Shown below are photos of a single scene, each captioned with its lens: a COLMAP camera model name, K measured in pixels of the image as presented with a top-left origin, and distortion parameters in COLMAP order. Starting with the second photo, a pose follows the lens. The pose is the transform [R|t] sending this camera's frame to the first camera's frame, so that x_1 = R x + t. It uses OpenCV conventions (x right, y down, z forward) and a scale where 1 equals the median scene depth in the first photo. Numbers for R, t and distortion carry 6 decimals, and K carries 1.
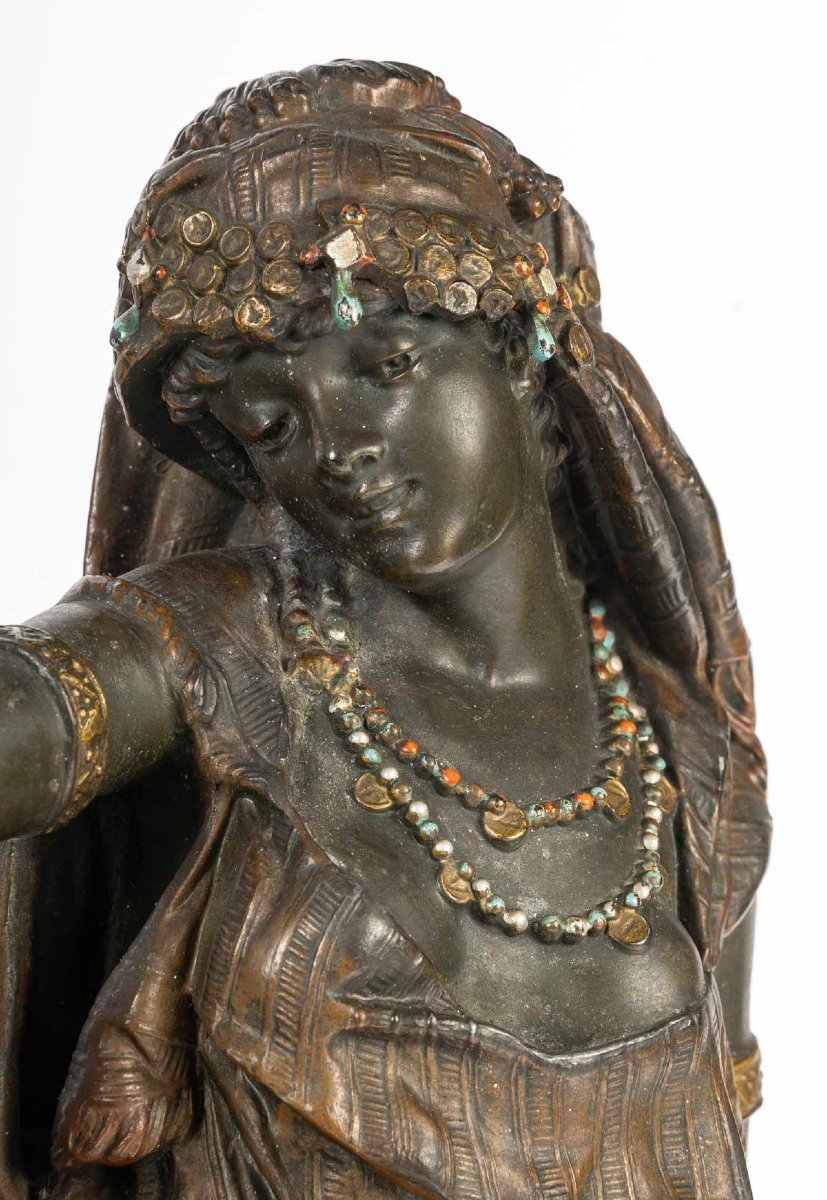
lens RADIAL K [[4104.3, 0, 413.5], [0, 4104.3, 598.2], [0, 0, 1]] dist [0.025418, 0.000000]
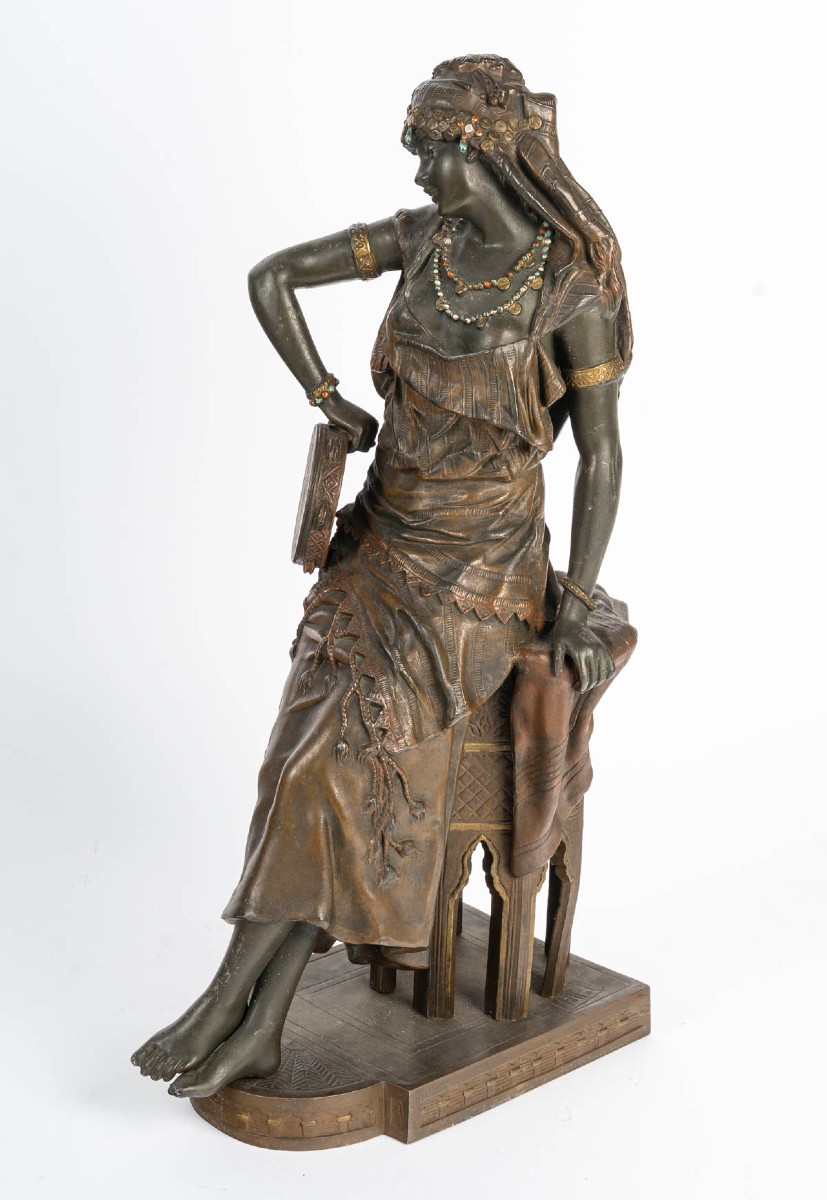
lens RADIAL K [[2176.3, 0, 412.9], [0, 2176.3, 599.4], [0, 0, 1]] dist [-0.031883, 0.000000]
pose [[0.563121, 0.207018, -0.800024, 1.519148], [0.004466, 0.967337, 0.253456, -0.156085], [0.826362, -0.146299, 0.543803, -0.064392]]
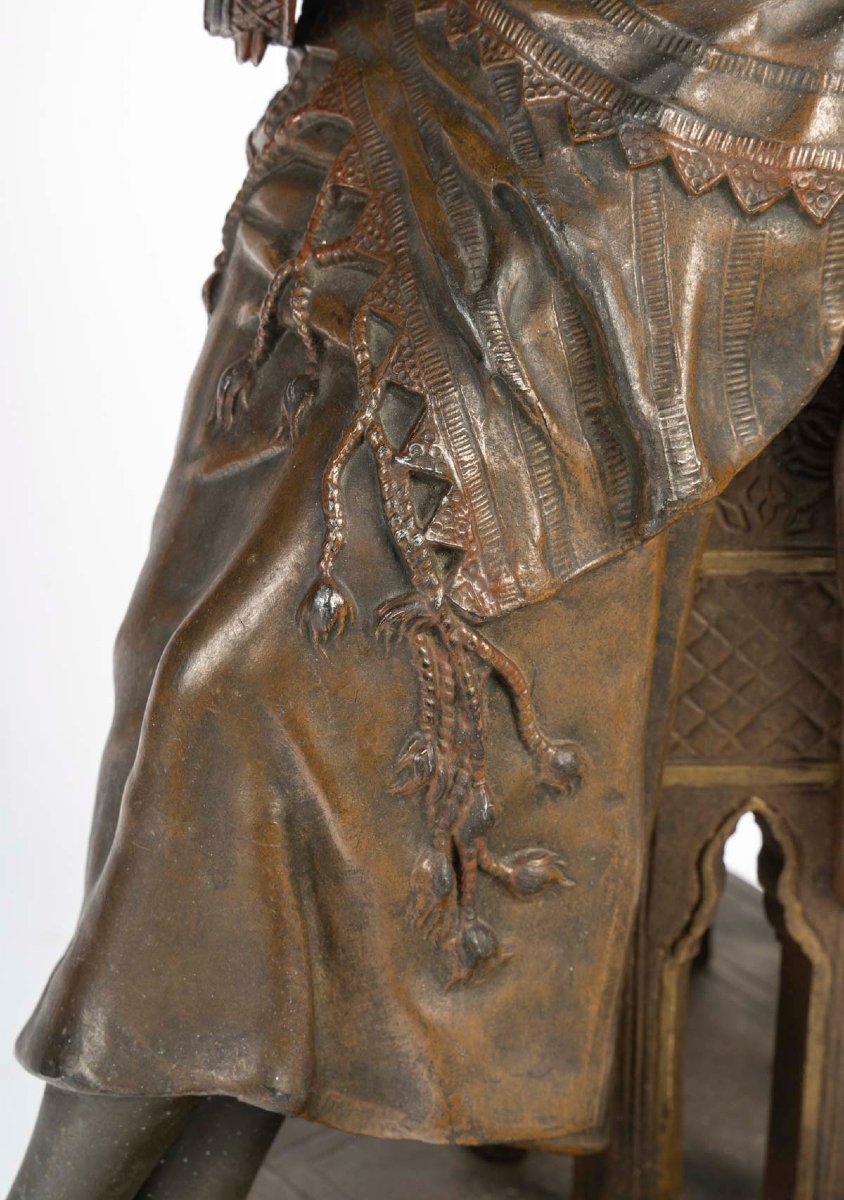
lens RADIAL K [[3385.3, 0, 422.2], [0, 3385.3, 600.4], [0, 0, 1]] dist [0.022174, 0.000000]
pose [[0.495857, 0.358978, -0.790734, 0.820945], [0.040040, 0.900141, 0.433755, 0.011199], [0.867480, -0.246742, 0.431968, 0.470479]]
